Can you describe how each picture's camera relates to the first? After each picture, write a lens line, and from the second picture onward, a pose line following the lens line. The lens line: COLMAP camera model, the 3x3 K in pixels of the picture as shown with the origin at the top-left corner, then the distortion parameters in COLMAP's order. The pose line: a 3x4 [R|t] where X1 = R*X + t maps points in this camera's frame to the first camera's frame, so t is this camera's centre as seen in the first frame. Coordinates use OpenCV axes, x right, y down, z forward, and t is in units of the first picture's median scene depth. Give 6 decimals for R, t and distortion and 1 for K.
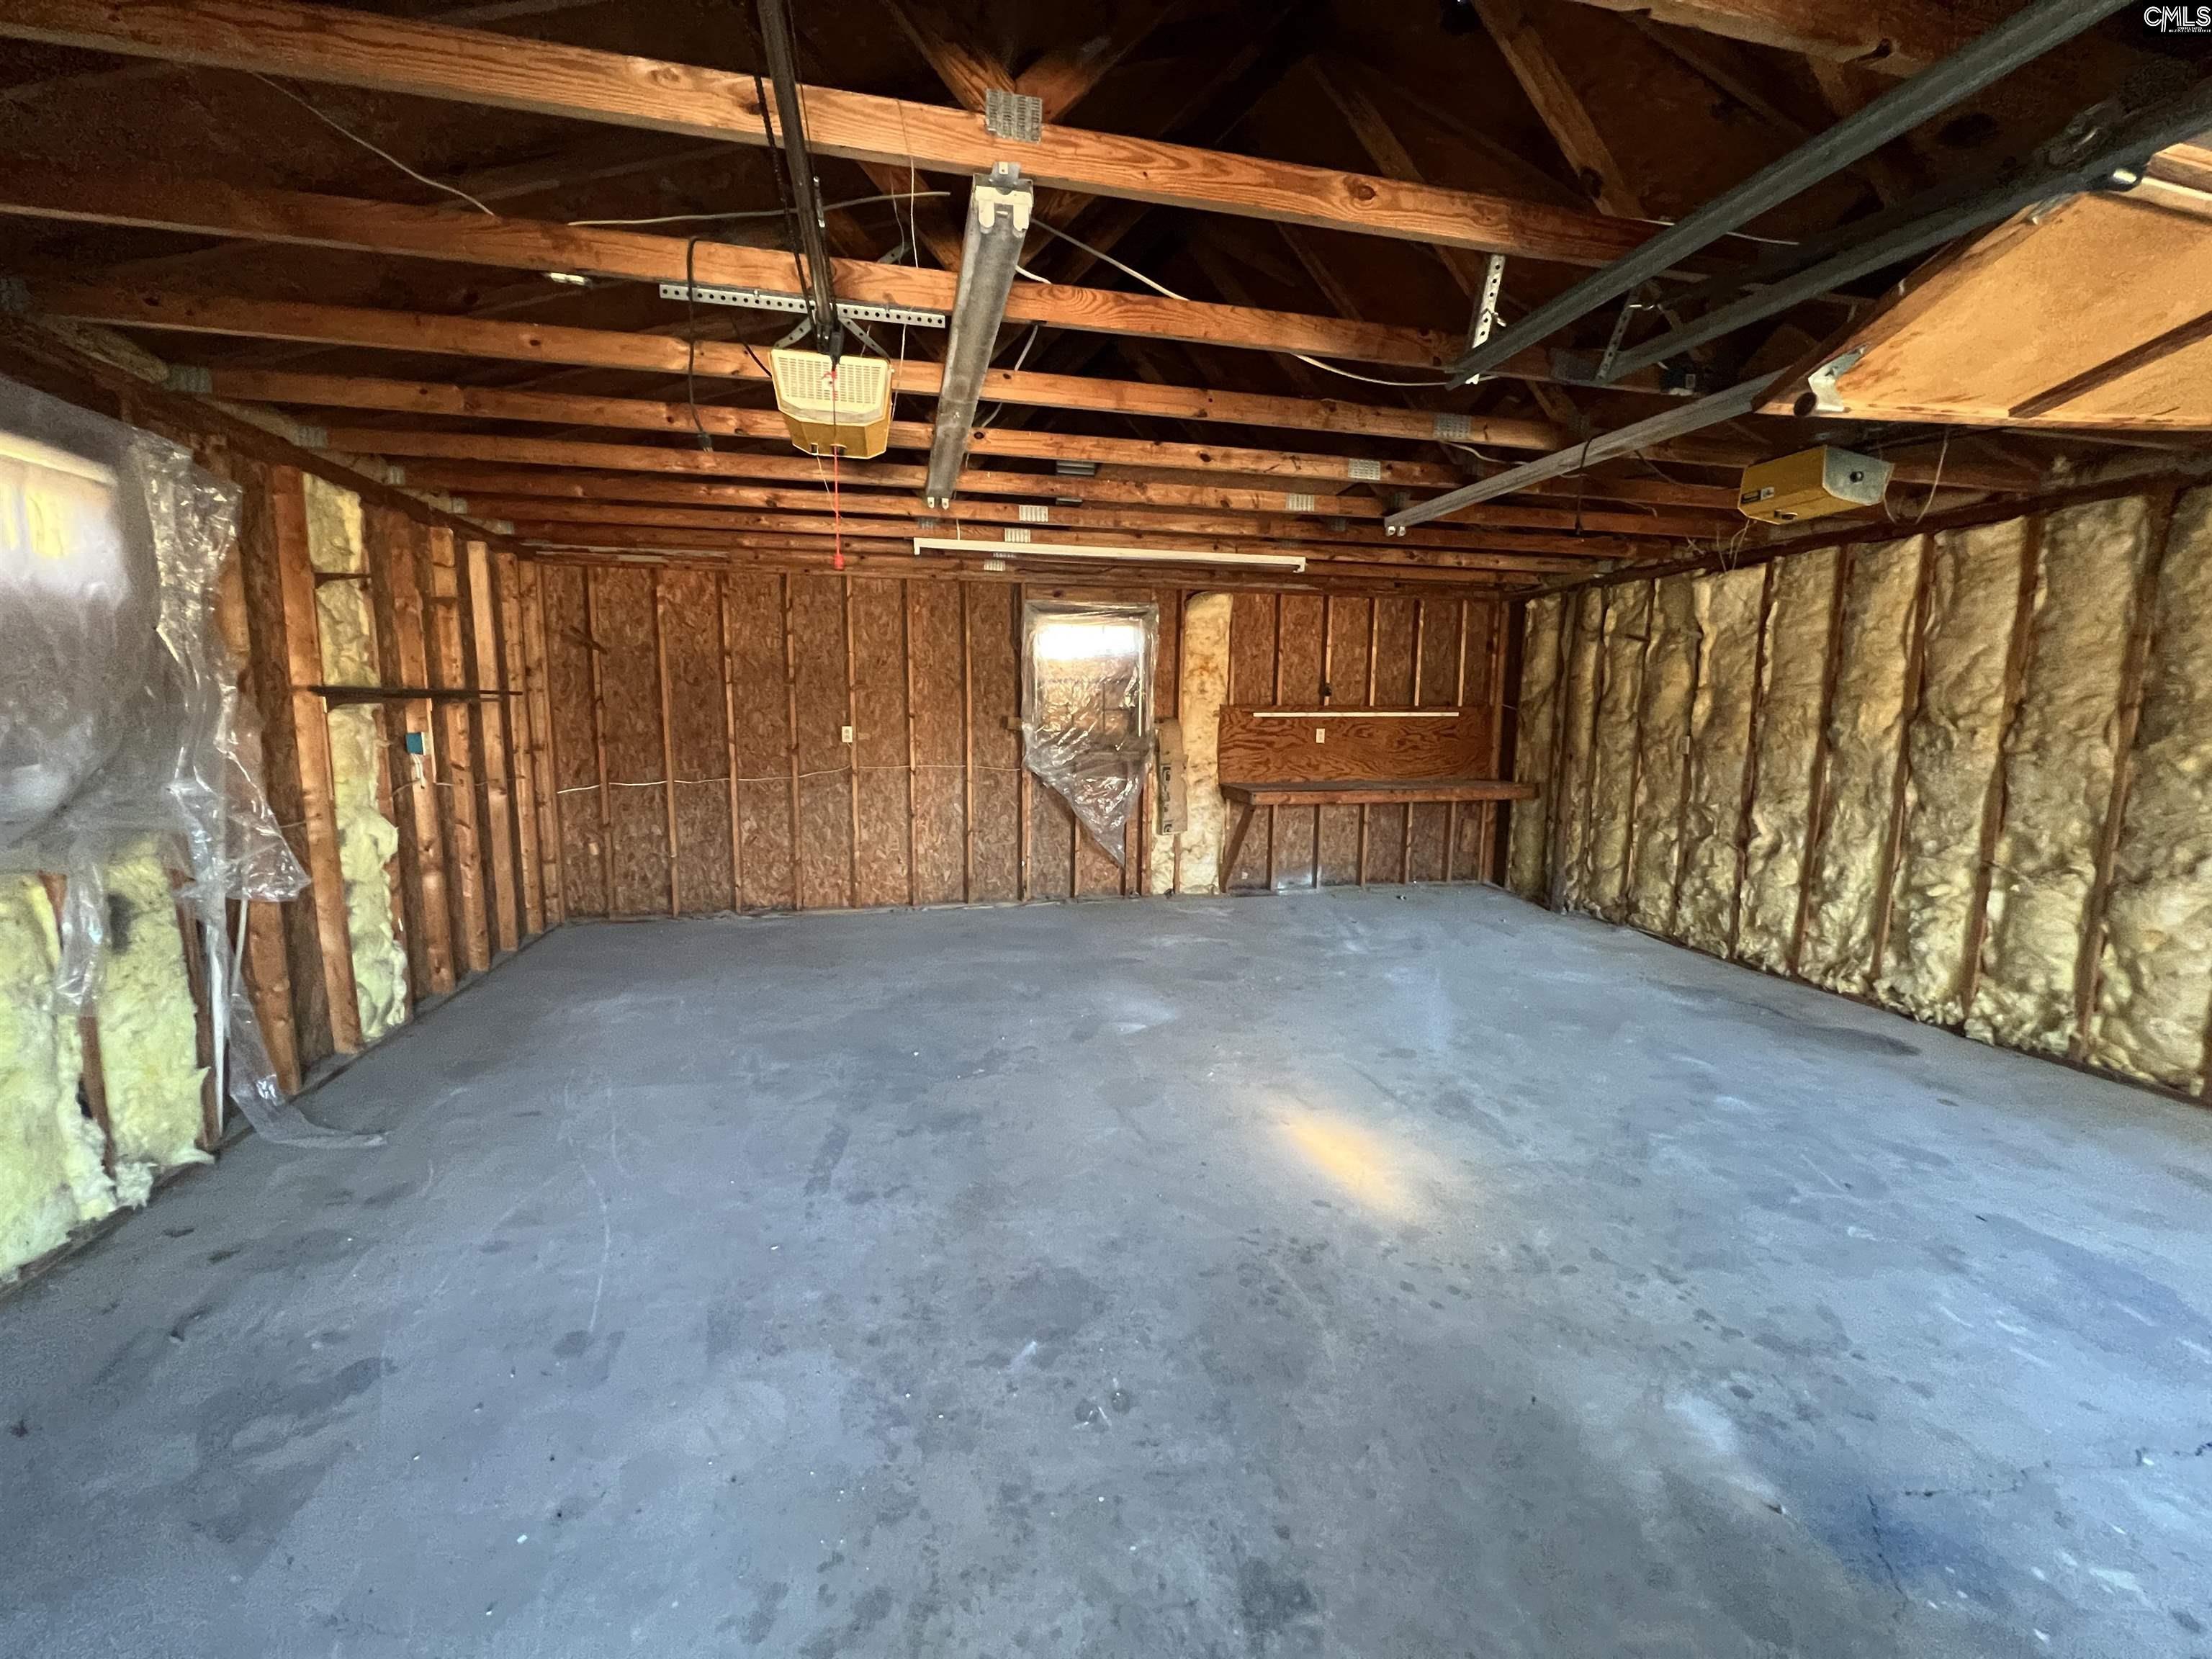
lens RADIAL K [[882.8, 0, 1104.2], [0, 882.8, 823.2], [0, 0, 1]] dist [-0.002387, 0.000445]
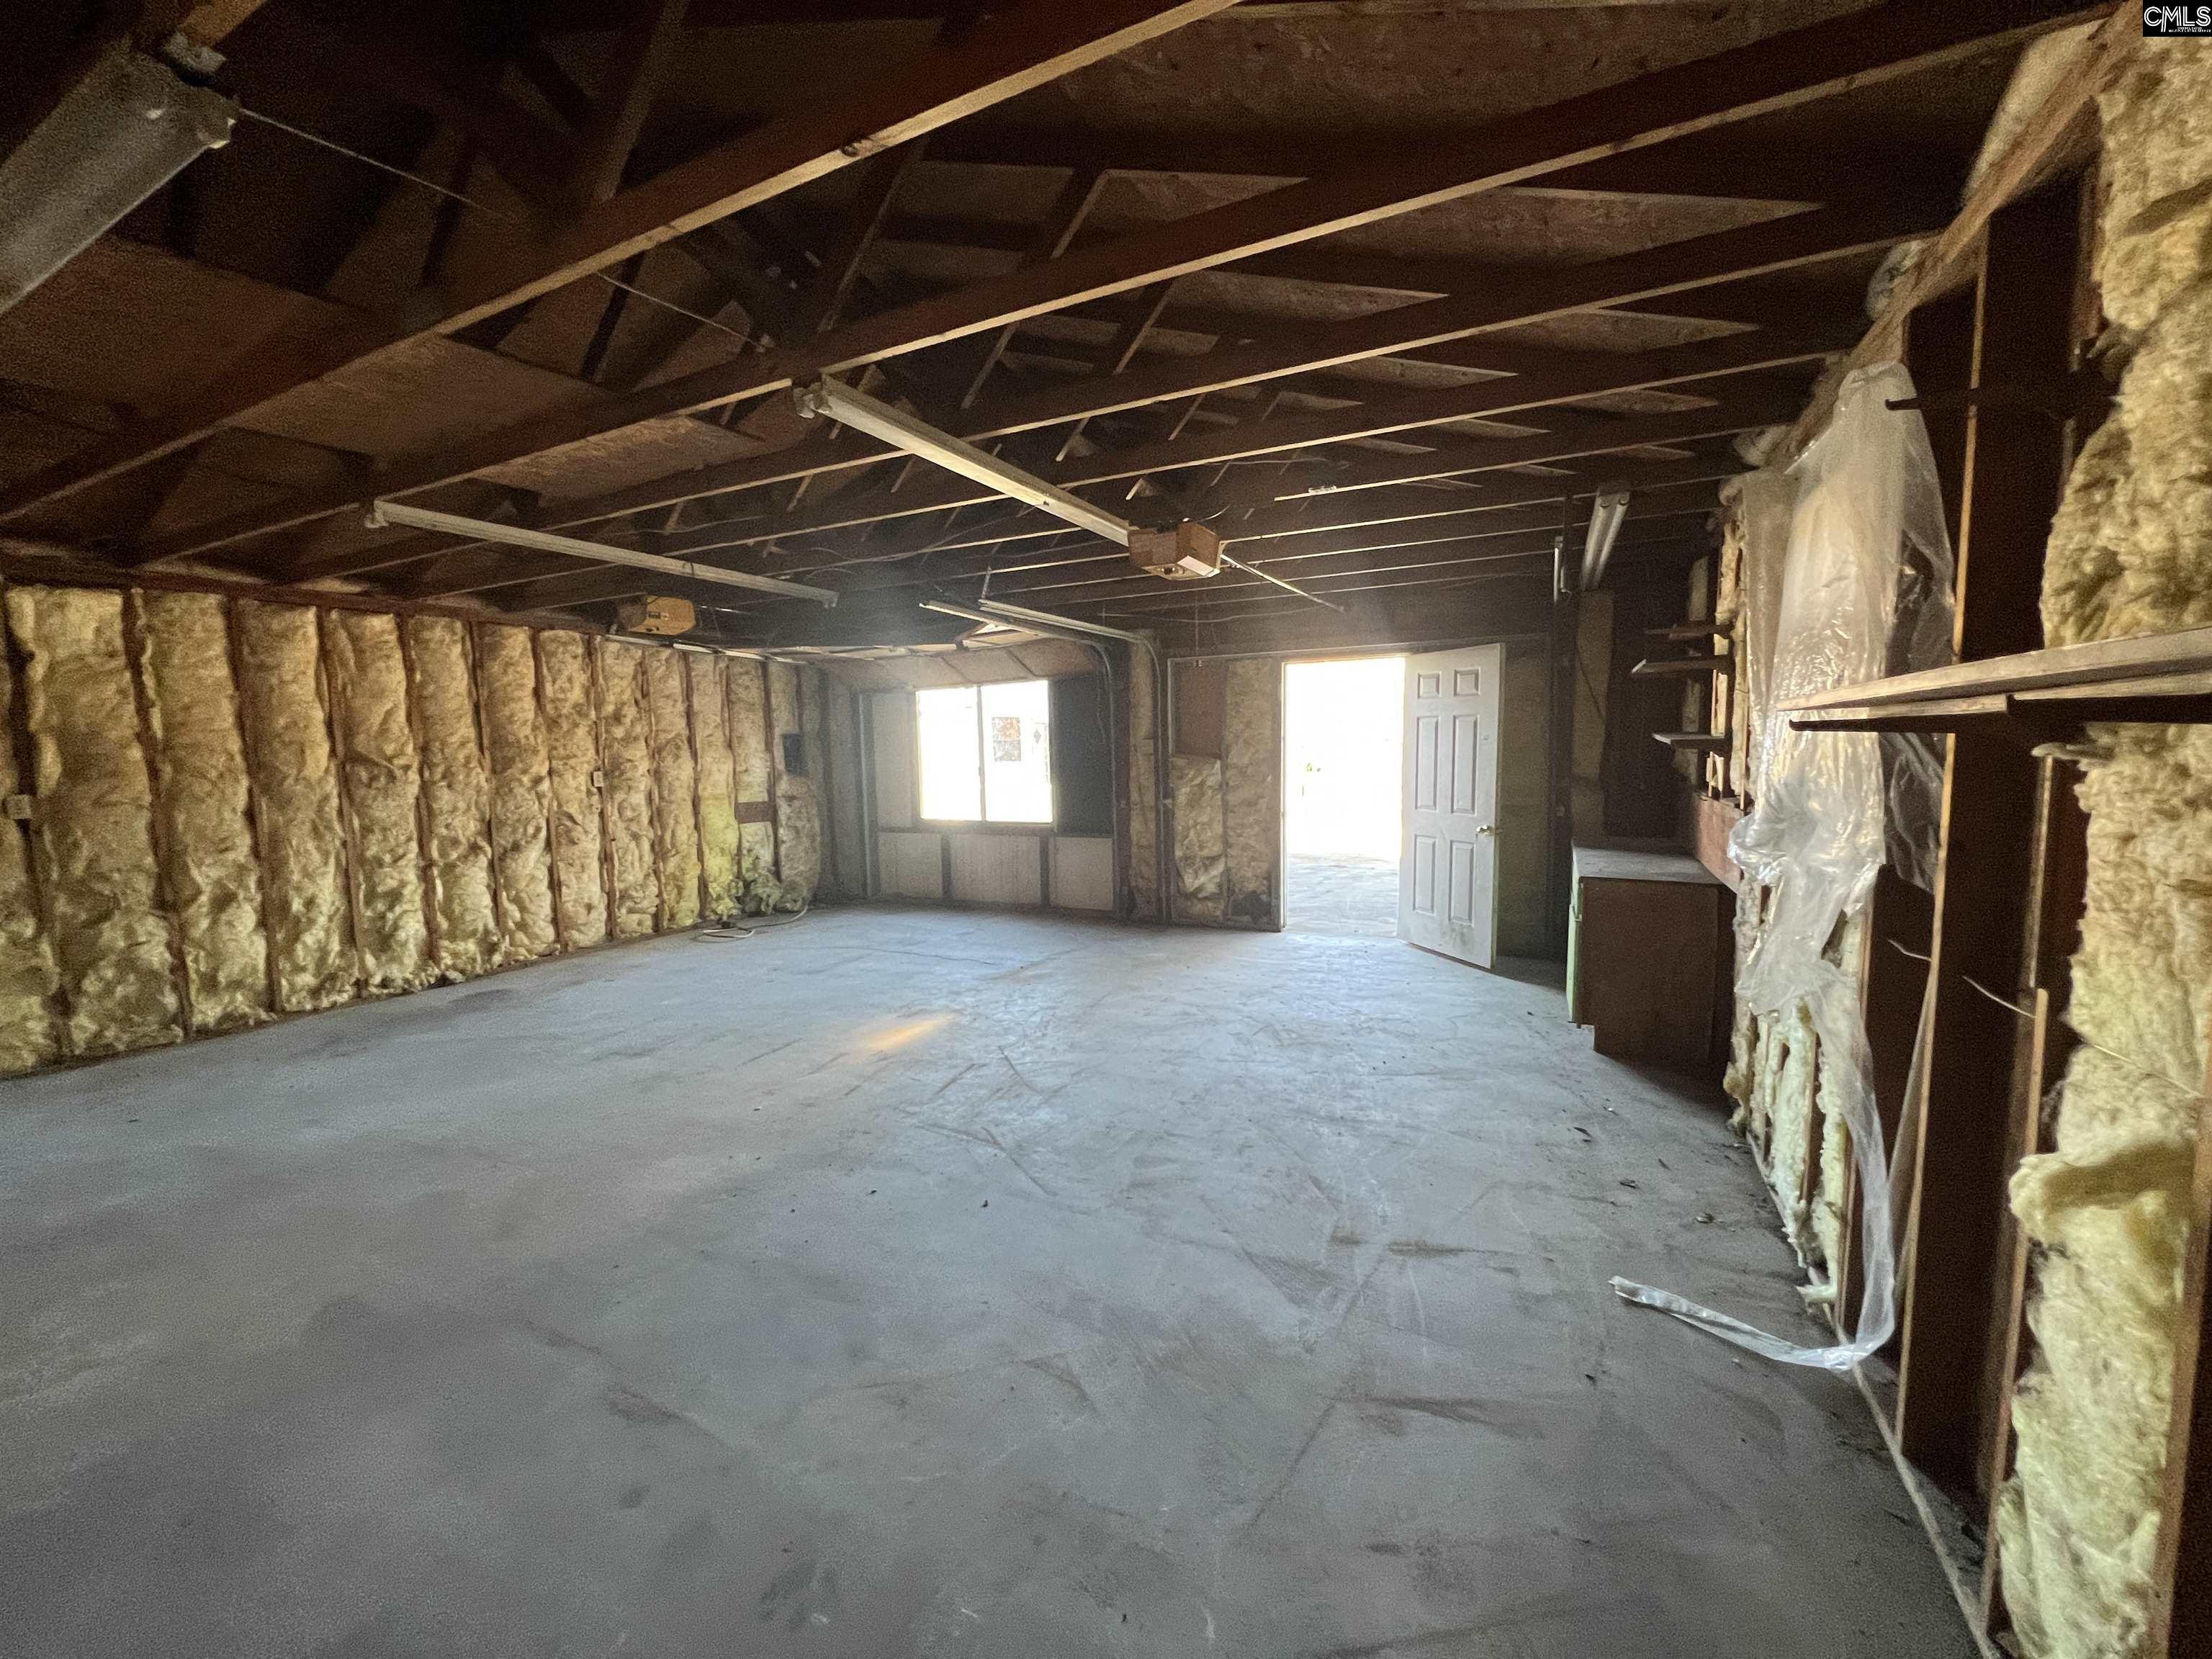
lens RADIAL K [[882.8, 0, 1104.2], [0, 882.8, 823.2], [0, 0, 1]] dist [-0.002387, 0.000445]
pose [[-0.762280, -0.052791, 0.645091, -0.625583], [0.097189, 0.976032, 0.194718, -0.159249], [-0.639909, 0.211125, -0.738879, 1.174513]]
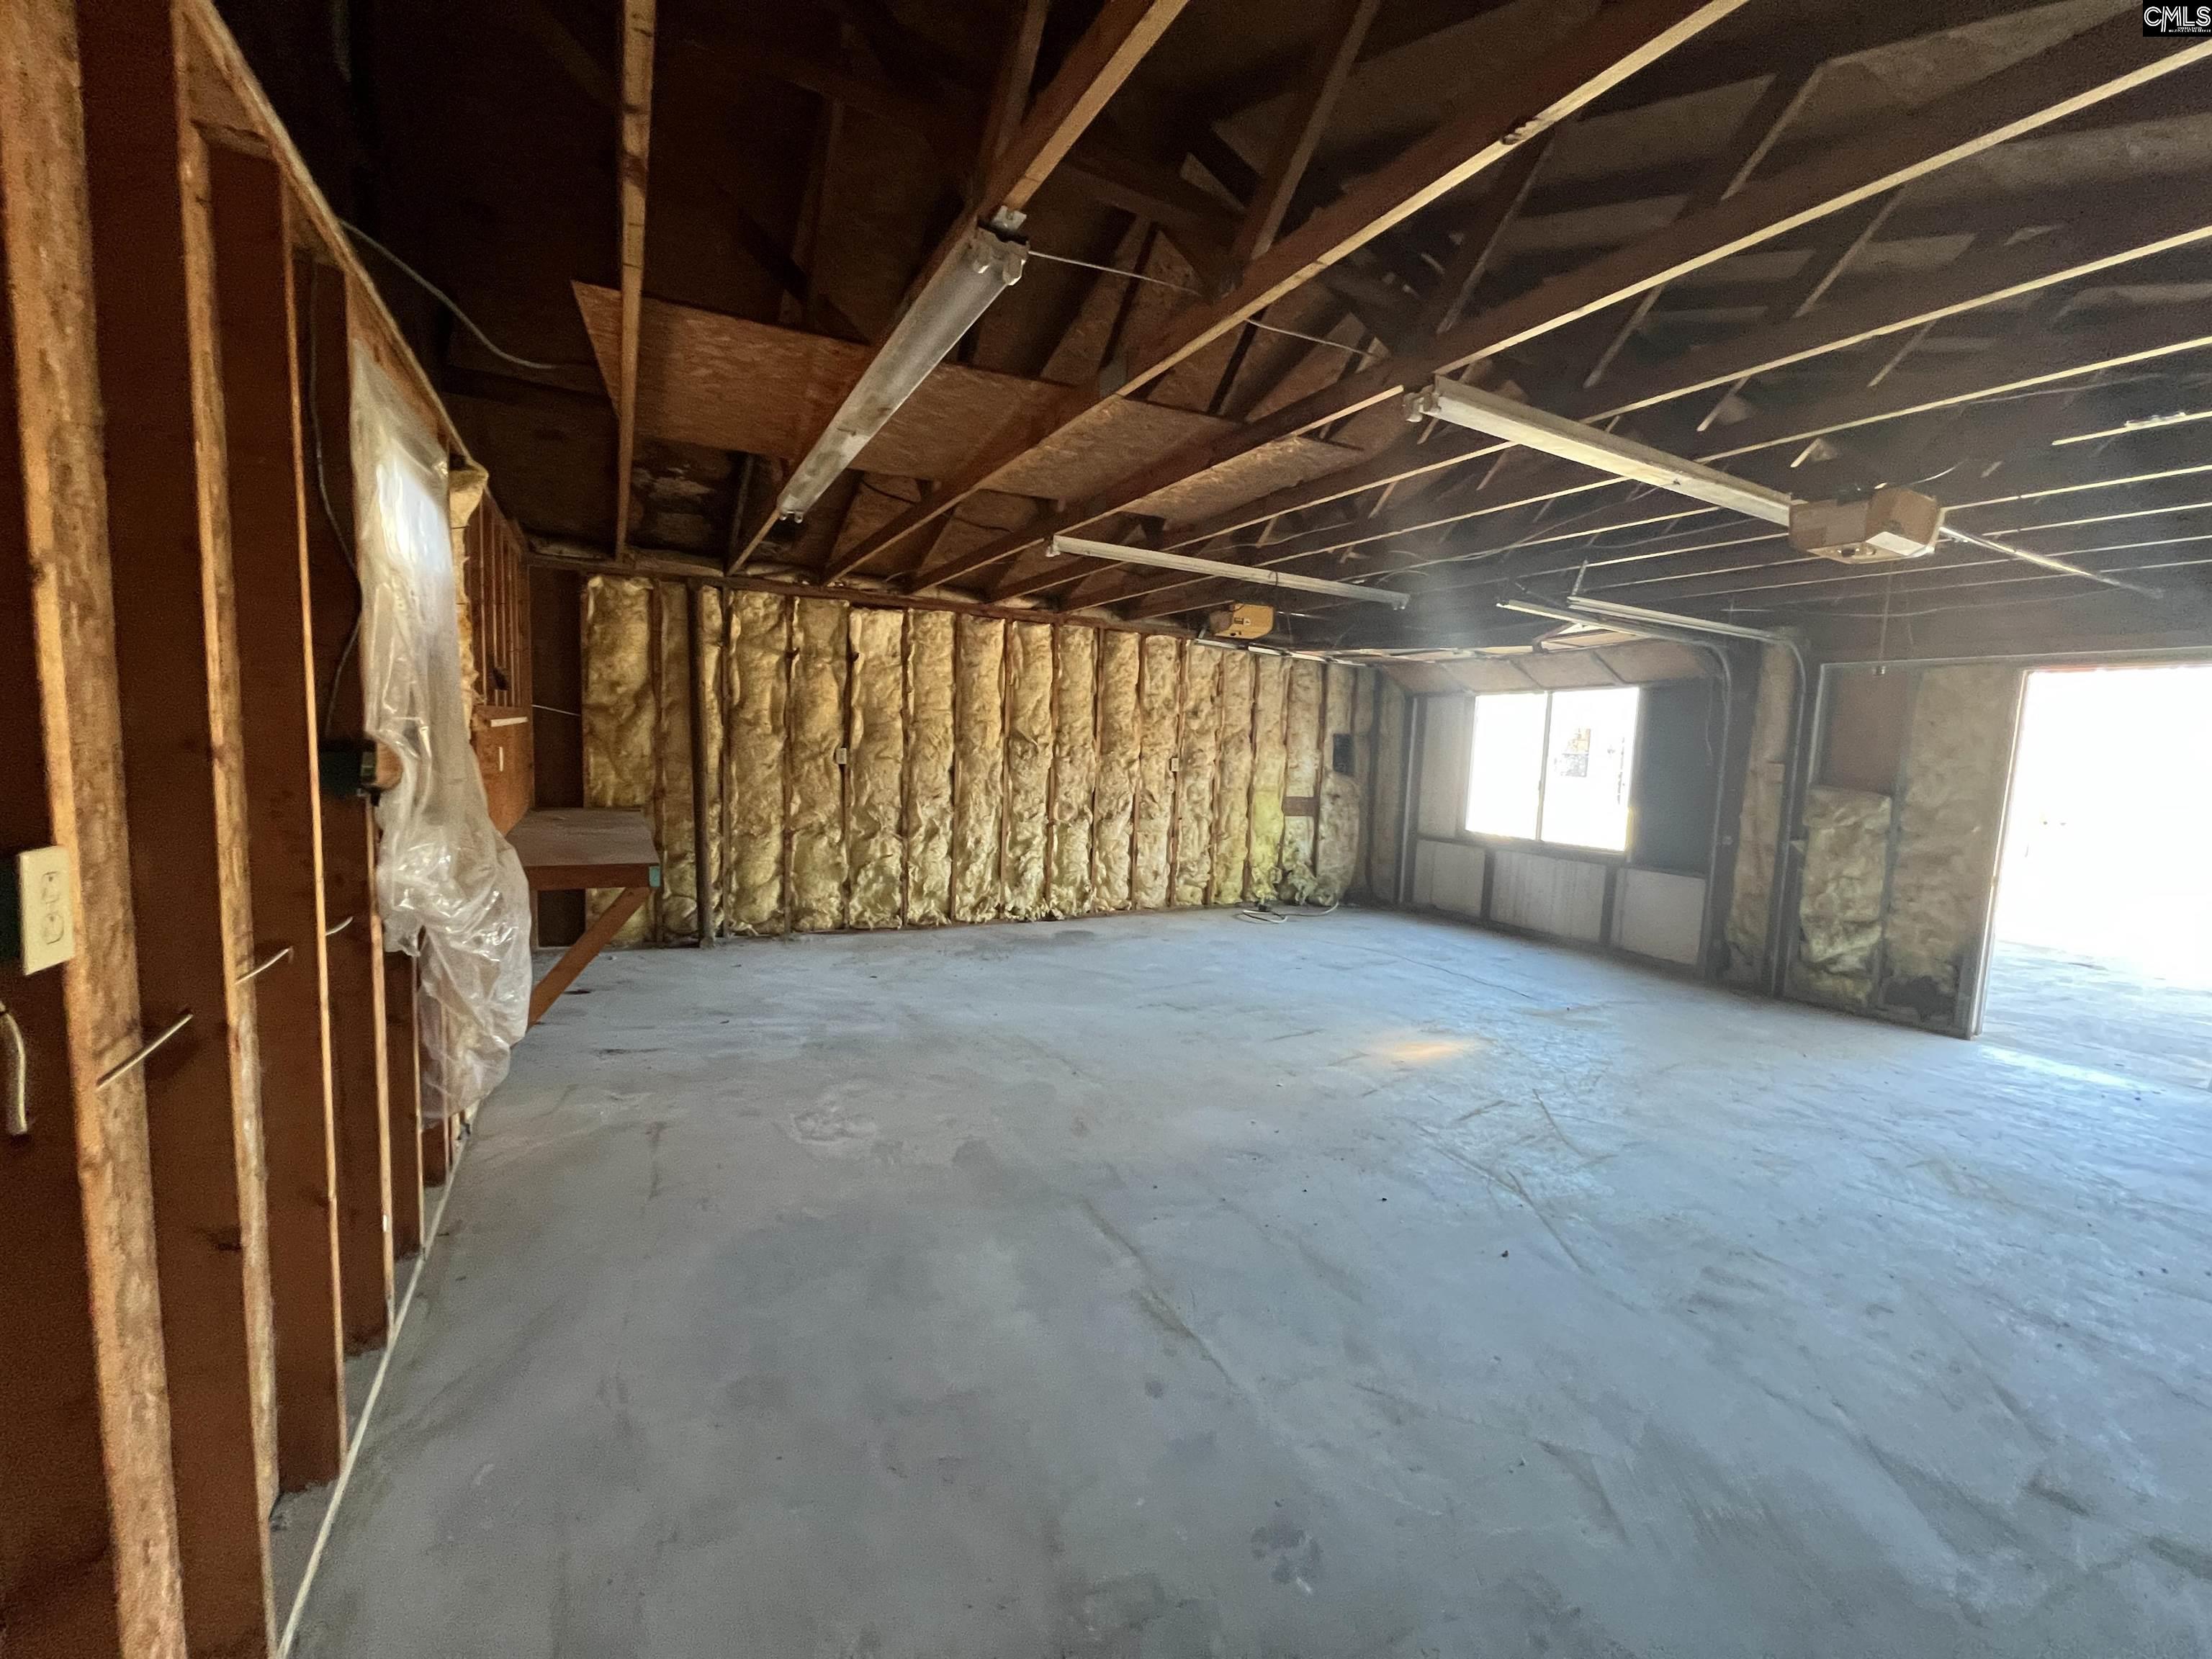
lens RADIAL K [[882.8, 0, 1104.2], [0, 882.8, 823.2], [0, 0, 1]] dist [-0.002387, 0.000445]
pose [[-0.269359, -0.111740, 0.956535, -0.621580], [0.081890, 0.986991, 0.138358, -0.160856], [-0.959552, 0.115599, -0.256705, 1.188617]]
